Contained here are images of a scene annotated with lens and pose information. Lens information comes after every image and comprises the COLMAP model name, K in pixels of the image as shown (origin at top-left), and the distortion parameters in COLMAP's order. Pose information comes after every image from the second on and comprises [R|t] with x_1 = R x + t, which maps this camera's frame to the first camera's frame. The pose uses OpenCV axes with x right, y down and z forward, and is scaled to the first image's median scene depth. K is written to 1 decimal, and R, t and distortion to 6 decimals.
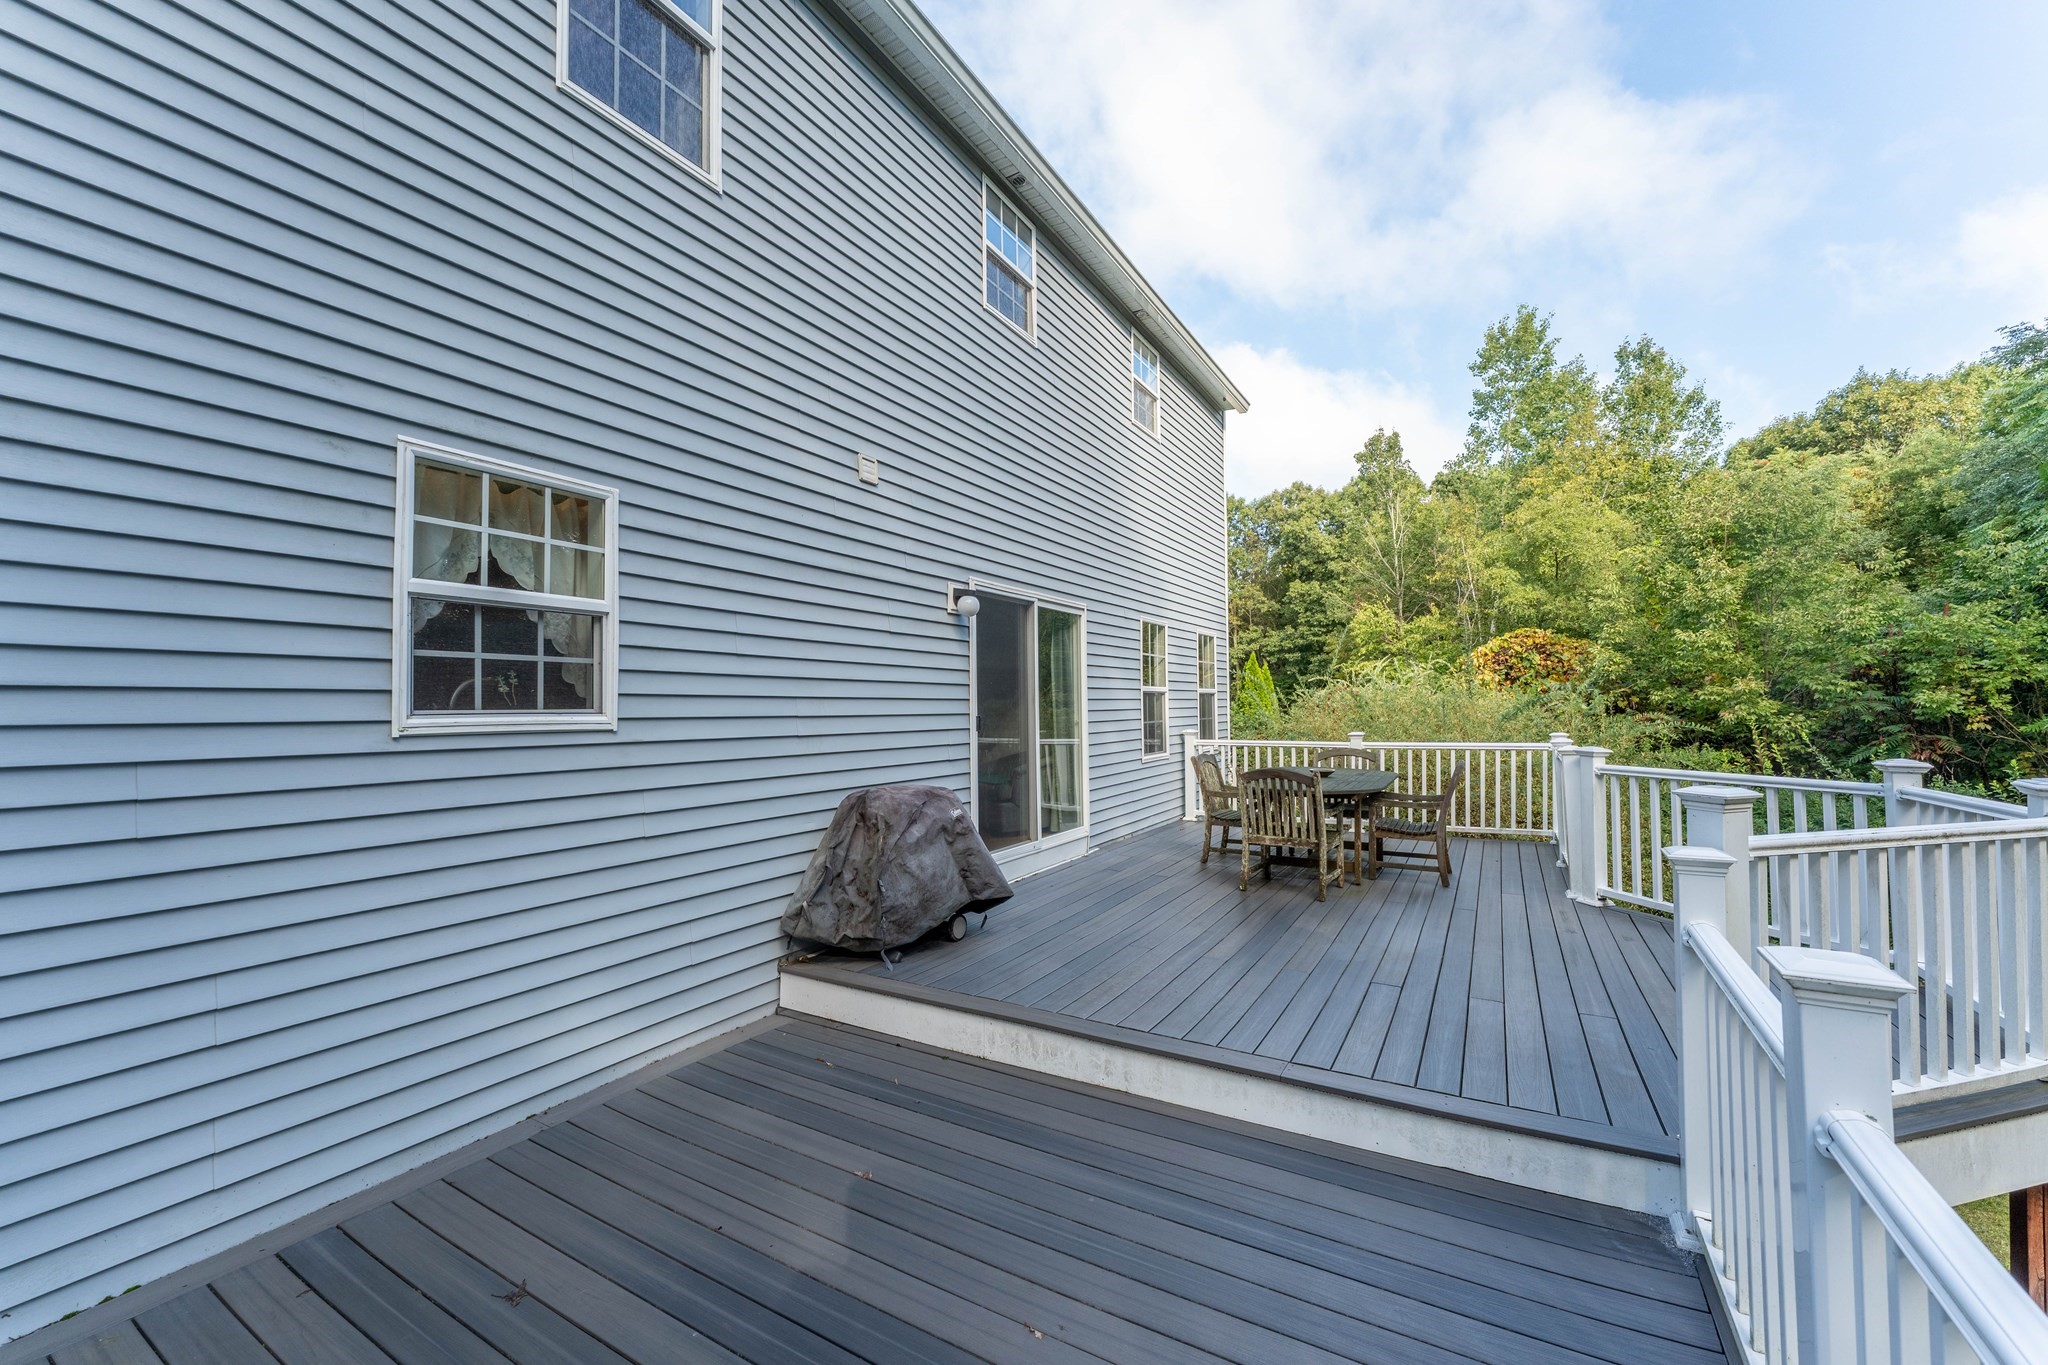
lens RADIAL K [[823.3, 0, 1021.1], [0, 823.3, 682.2], [0, 0, 1]] dist [0.001946, -0.001068]
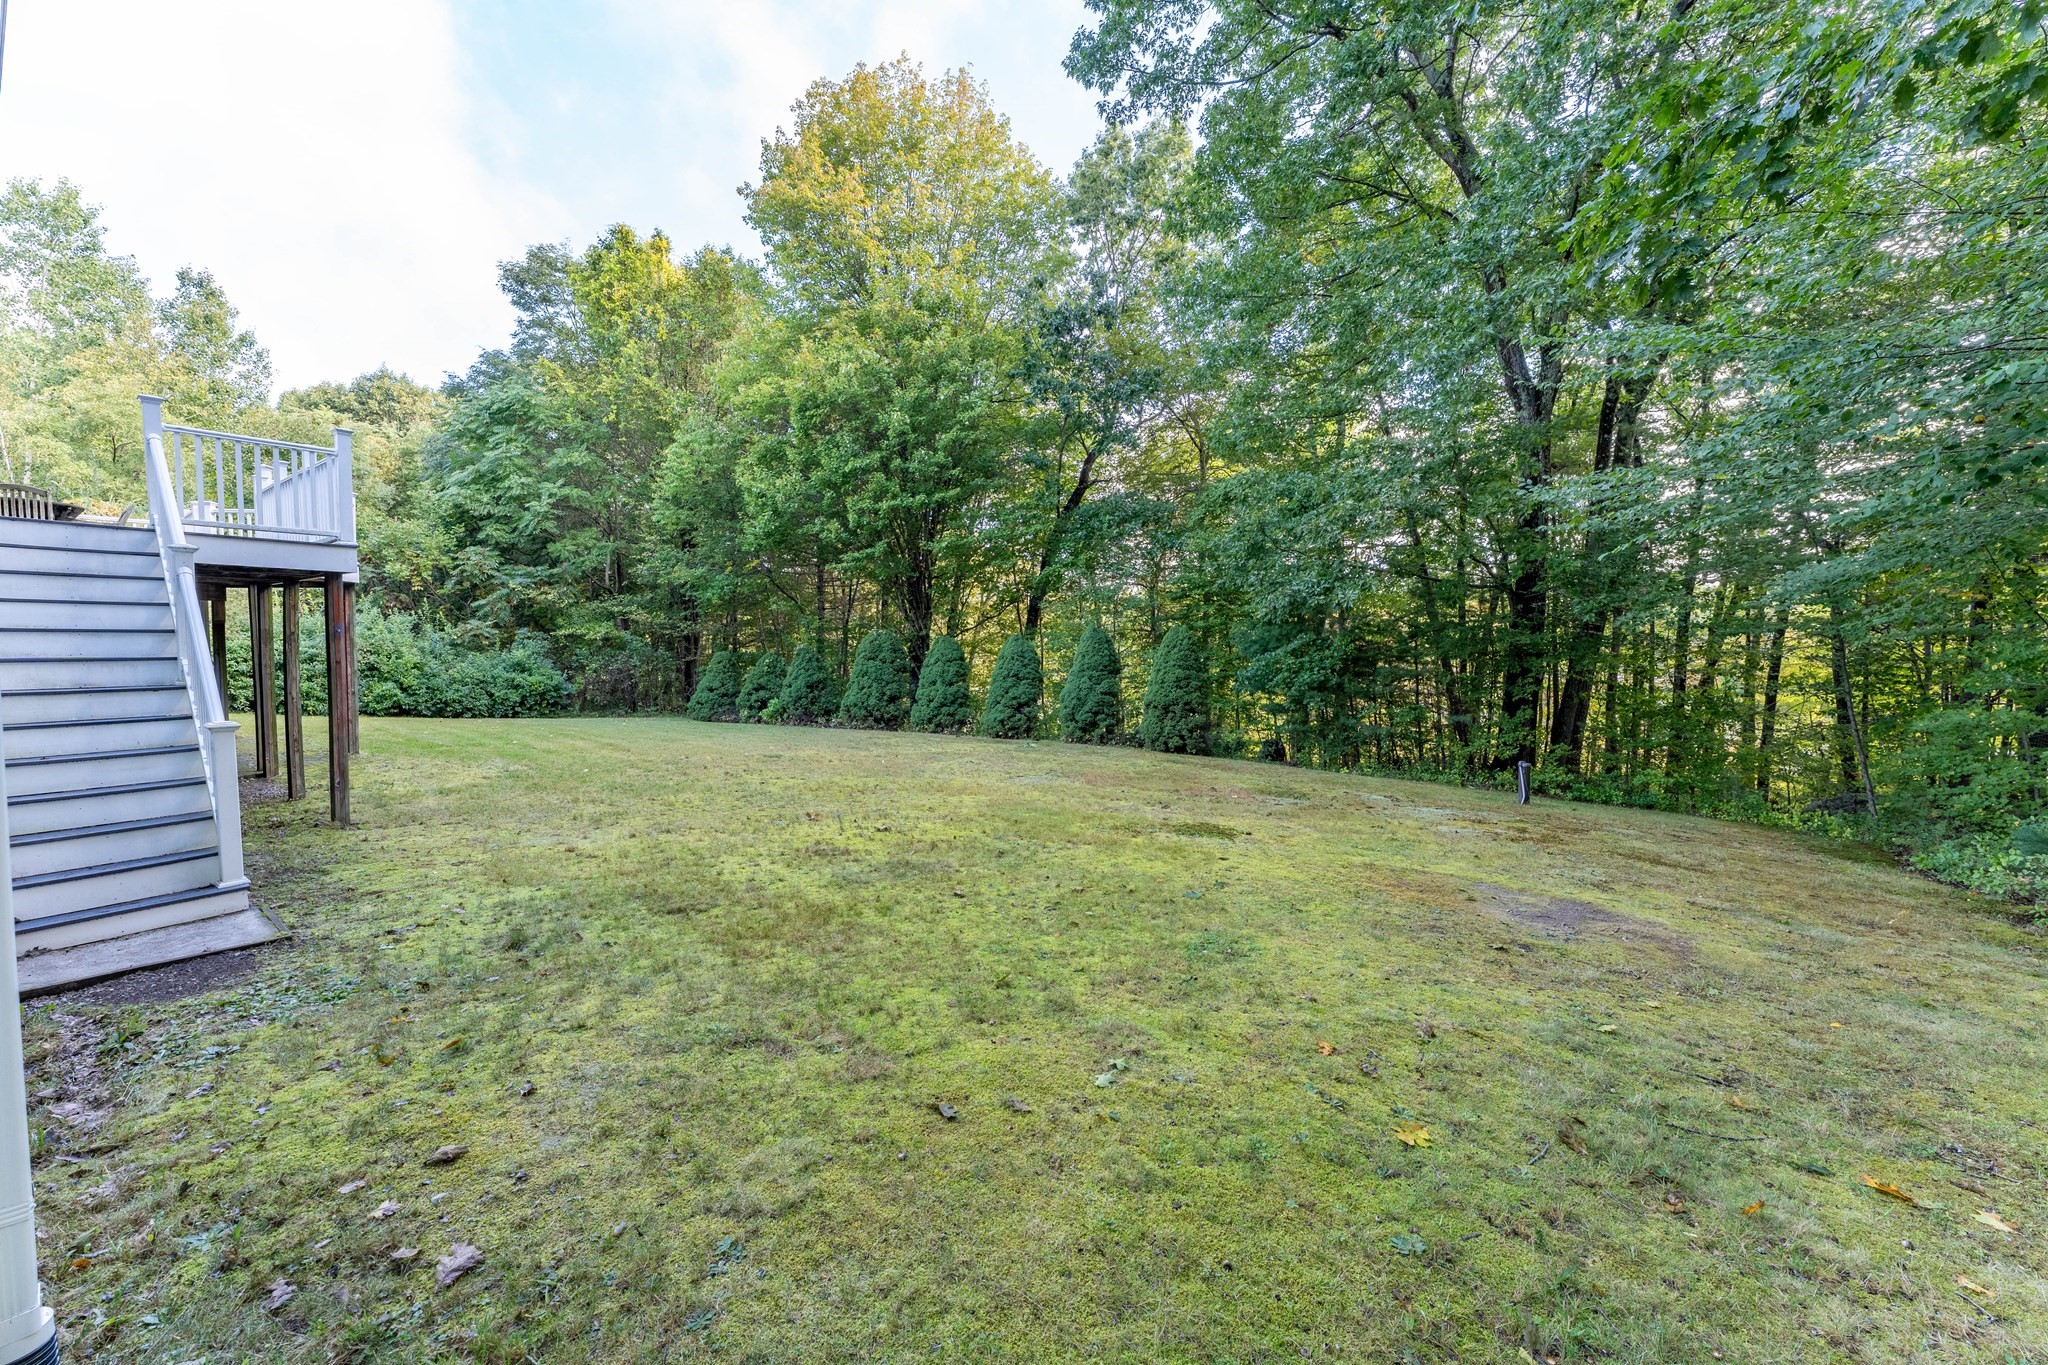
lens RADIAL K [[823.3, 0, 1026.9], [0, 823.3, 682.6], [0, 0, 1]] dist [0.001946, -0.001068]
pose [[0.129420, -0.028141, 0.991190, -0.218151], [-0.025588, 0.999170, 0.031708, 0.078630], [-0.991260, -0.029466, 0.128592, -0.265042]]
